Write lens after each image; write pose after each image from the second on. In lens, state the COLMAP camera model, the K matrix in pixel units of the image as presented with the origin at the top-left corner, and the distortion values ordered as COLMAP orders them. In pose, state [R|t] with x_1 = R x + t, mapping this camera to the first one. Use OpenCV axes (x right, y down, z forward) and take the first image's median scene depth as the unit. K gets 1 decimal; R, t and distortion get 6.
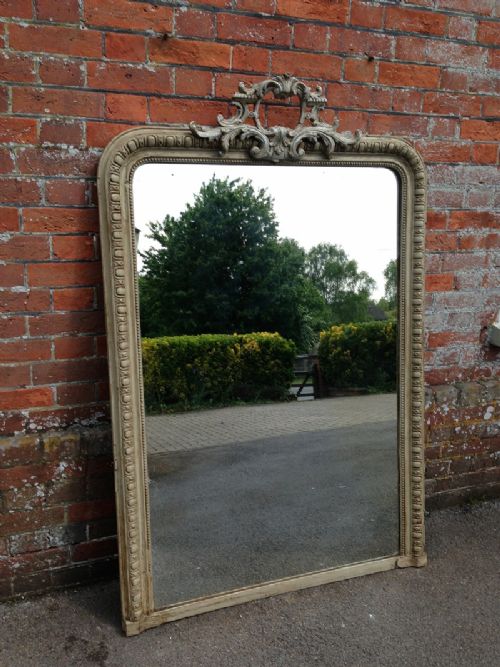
lens RADIAL K [[599.8, 0, 249.2], [0, 599.8, 337.6], [0, 0, 1]] dist [0.143118, -0.263413]
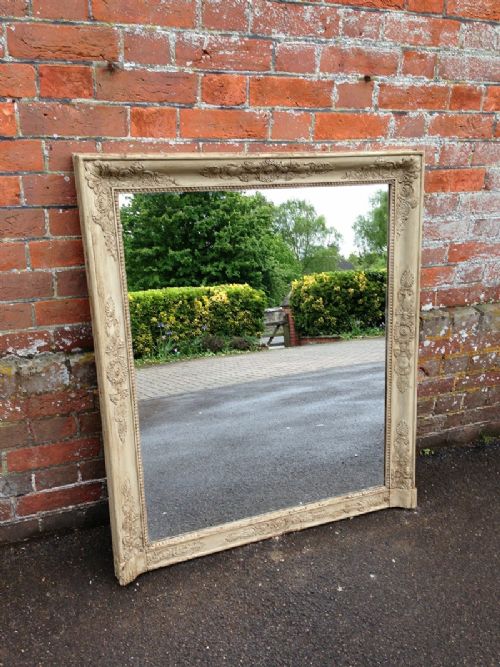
lens RADIAL K [[584.9, 0, 249.2], [0, 584.9, 331.9], [0, 0, 1]] dist [0.129521, -0.222327]
pose [[0.999931, 0.004486, 0.010822, 0.015493], [-0.005808, 0.992096, 0.125348, 0.011233], [-0.010174, -0.125403, 0.992054, 0.185567]]
